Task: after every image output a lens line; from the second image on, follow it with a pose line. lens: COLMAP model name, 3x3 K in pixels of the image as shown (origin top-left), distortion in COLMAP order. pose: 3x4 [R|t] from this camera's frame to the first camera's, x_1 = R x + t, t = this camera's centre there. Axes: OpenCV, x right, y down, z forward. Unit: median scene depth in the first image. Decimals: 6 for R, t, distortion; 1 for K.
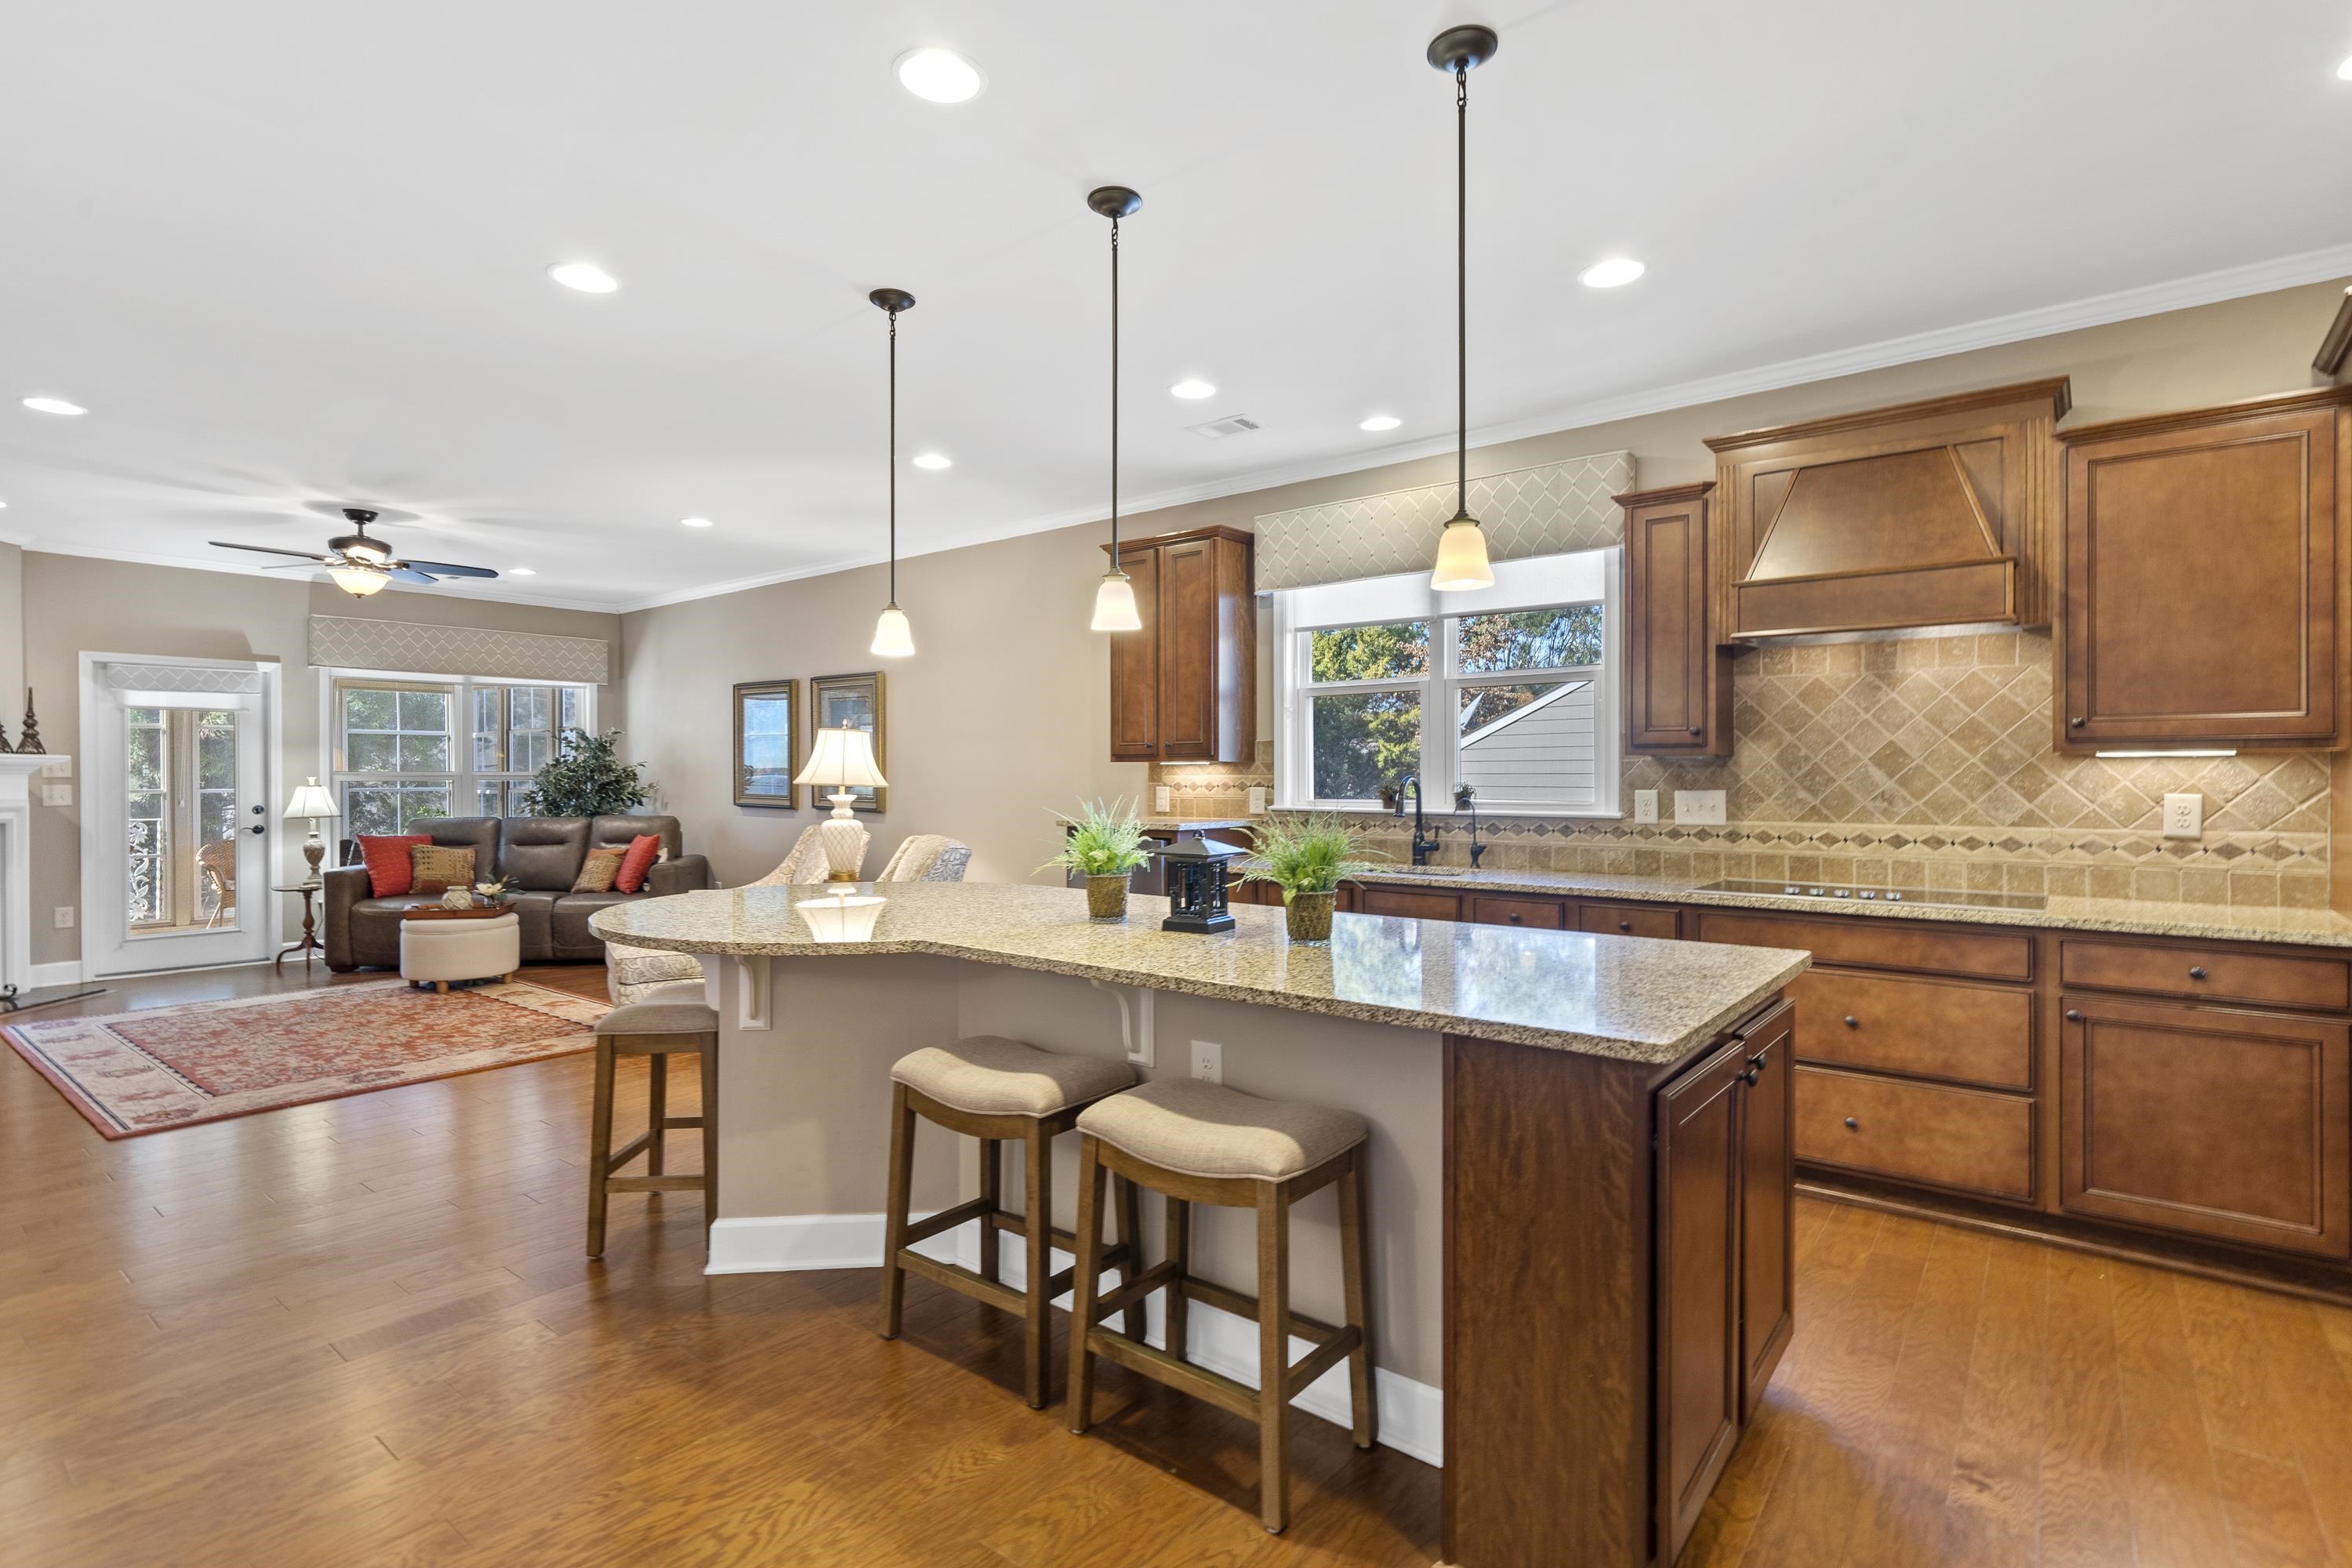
lens RADIAL K [[1133.4, 0, 1176.8], [0, 1133.4, 778.9], [0, 0, 1]] dist [-0.000156, 0.000835]
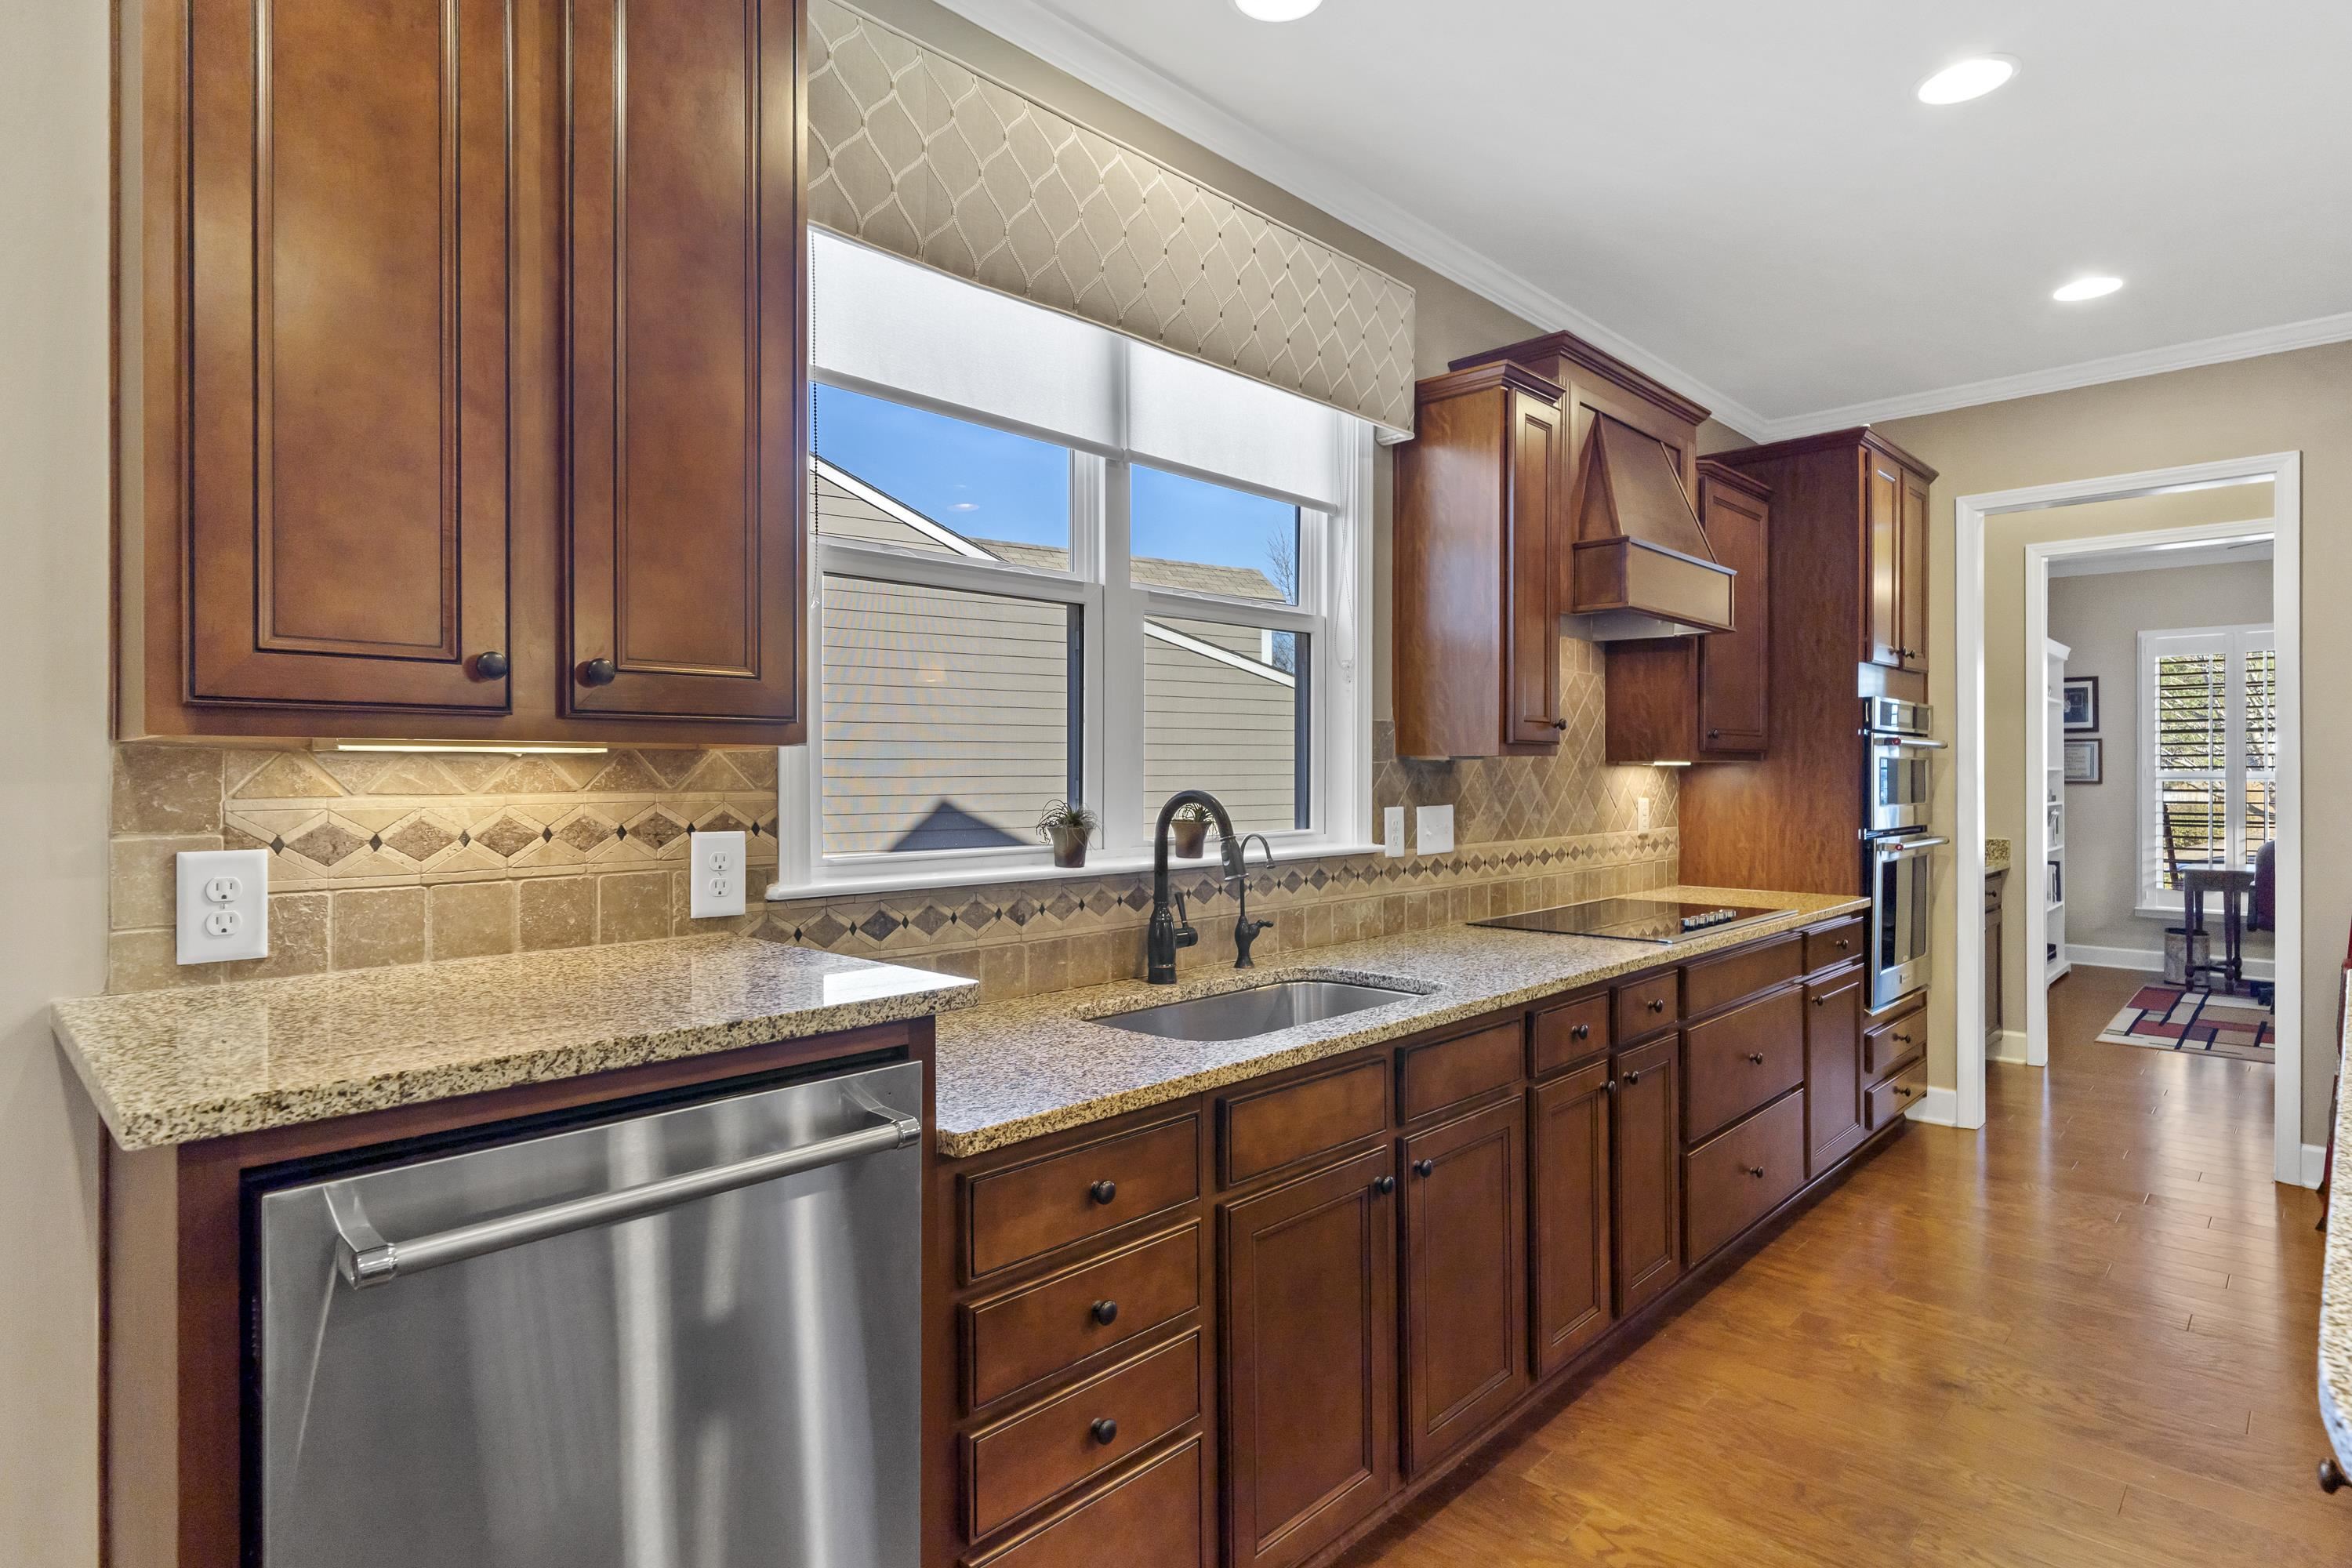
lens RADIAL K [[1227.5, 0, 1177.6], [0, 1227.5, 768.8], [0, 0, 1]] dist [-0.007627, -0.000456]
pose [[0.088172, 0.007326, 0.996078, -0.323437], [0.007000, 0.999944, -0.007974, -0.007969], [-0.996081, 0.007676, 0.088116, 1.078086]]
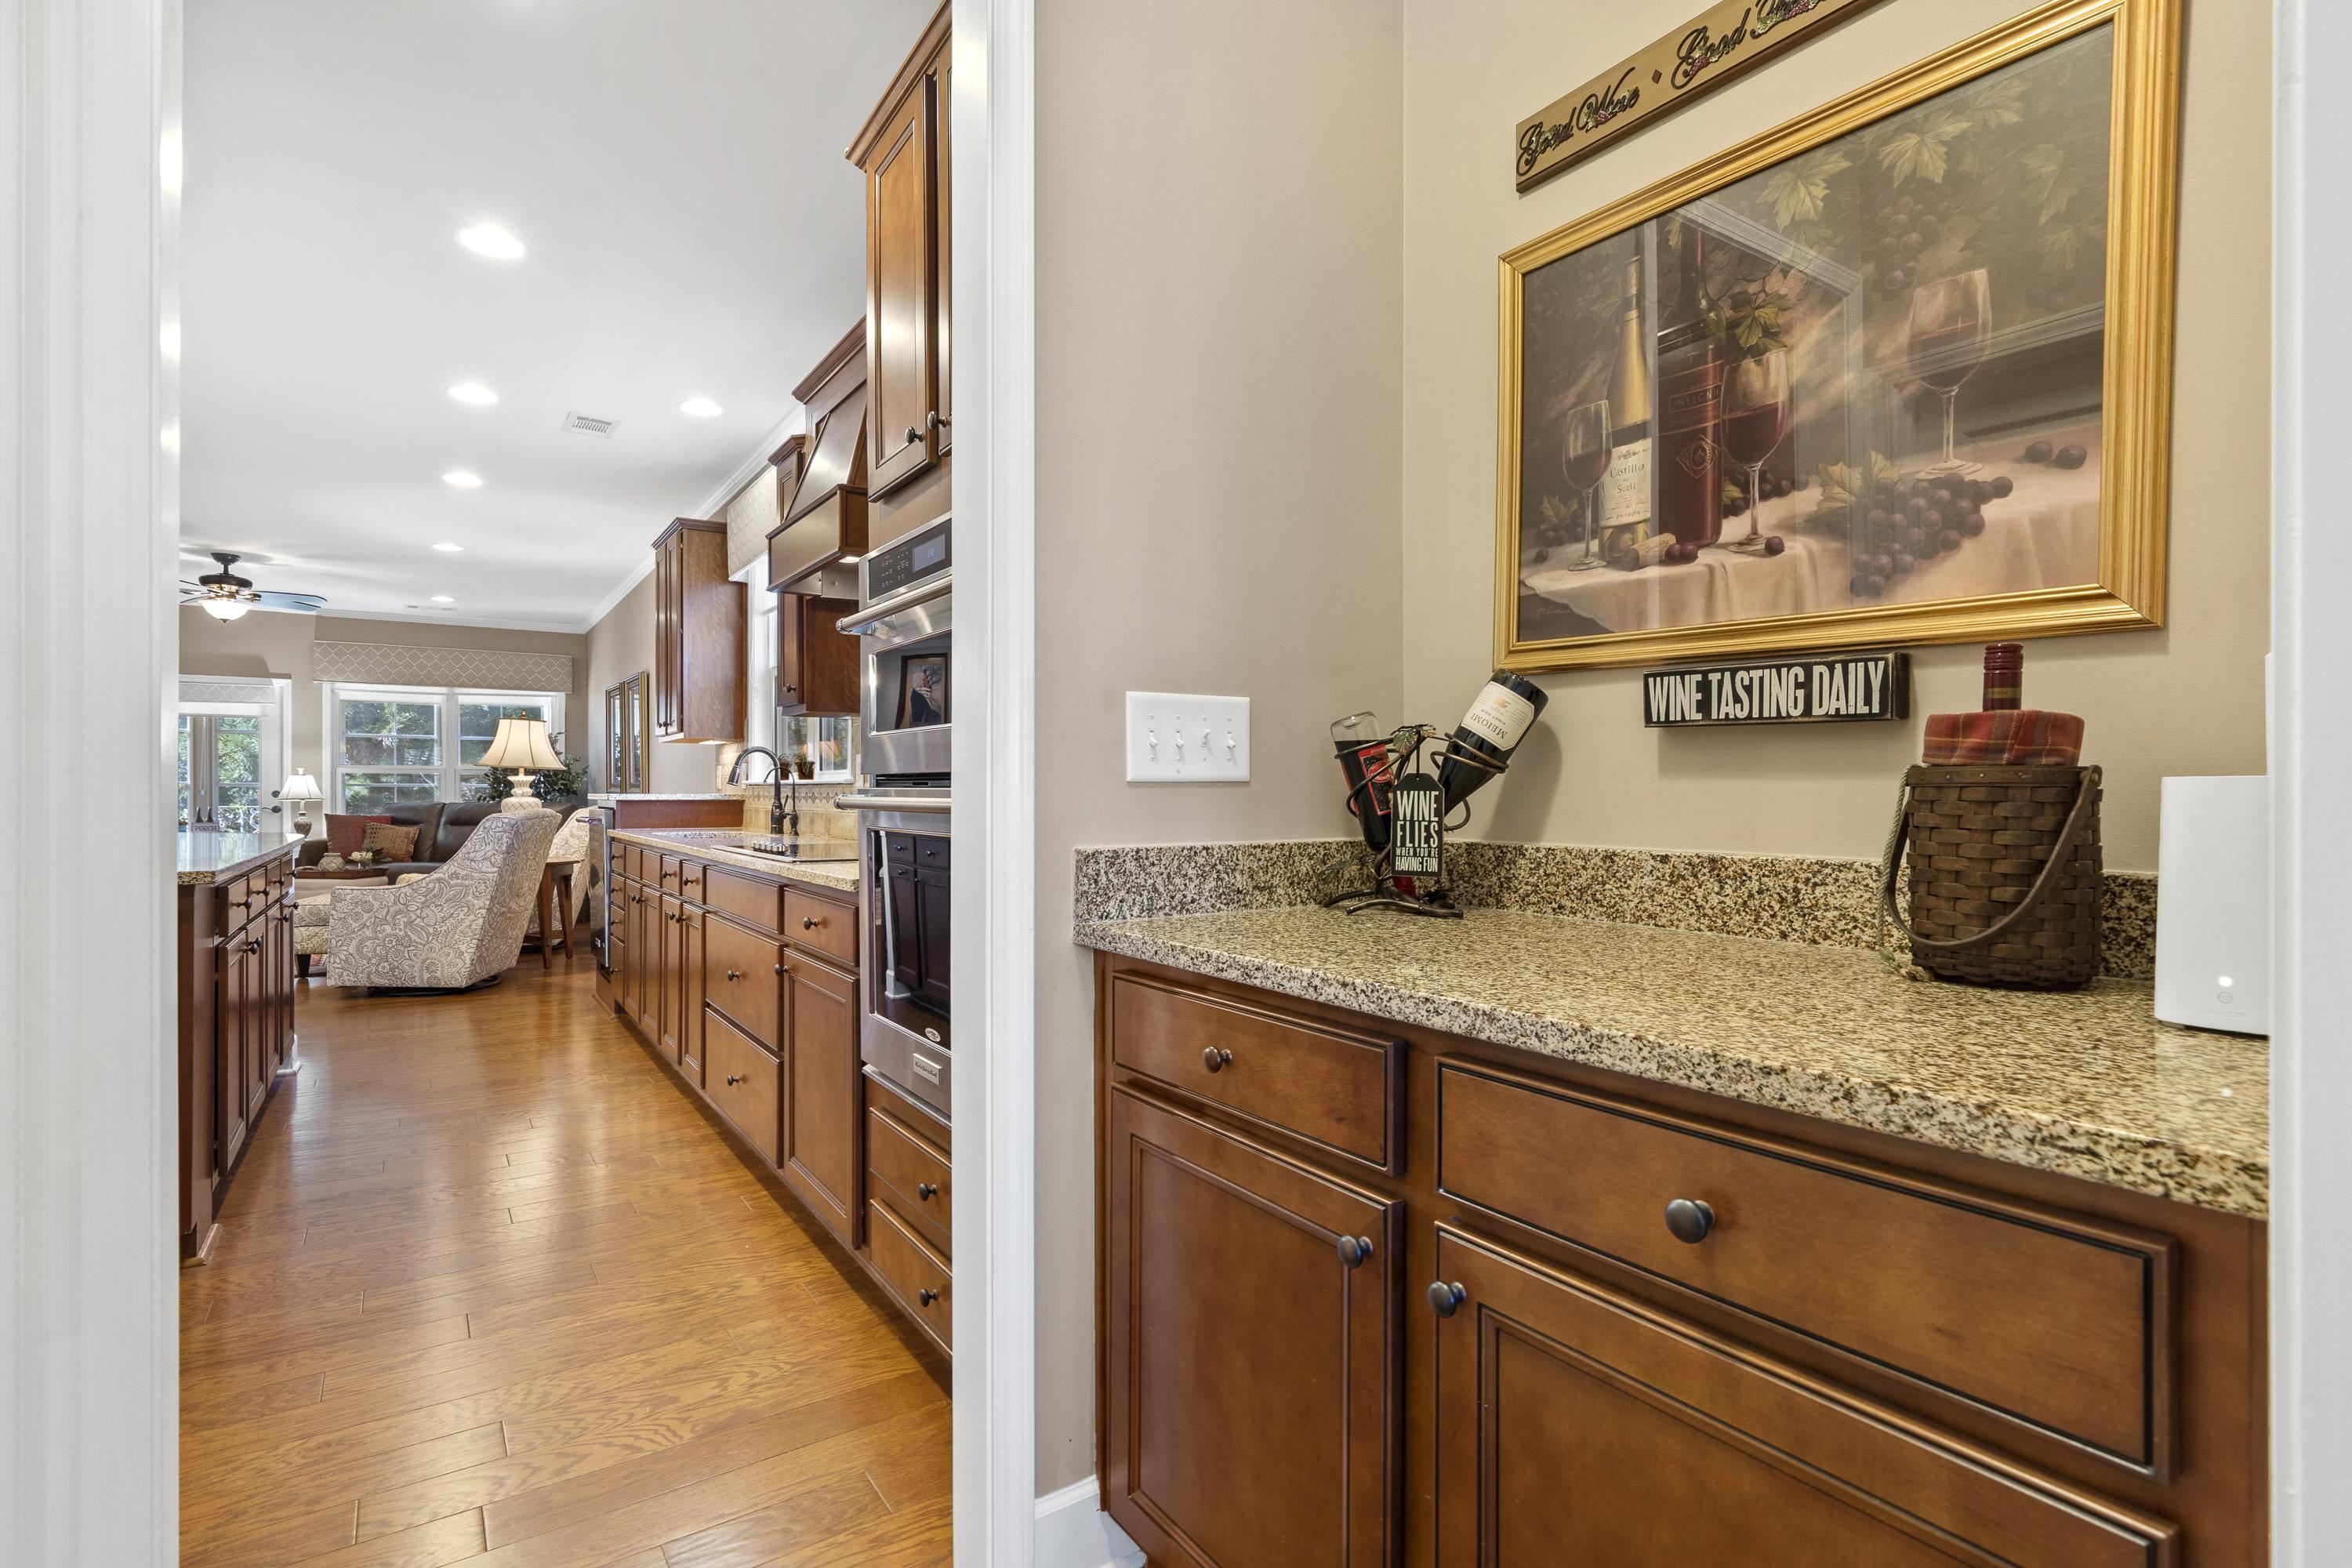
lens RADIAL K [[1133.4, 0, 1181.7], [0, 1133.4, 788.1], [0, 0, 1]] dist [-0.000156, 0.000835]
pose [[0.955615, 0.000996, -0.294616, 0.985343], [-0.003012, 0.999975, -0.006390, 0.045682], [0.294602, 0.006993, 0.955594, 0.143168]]
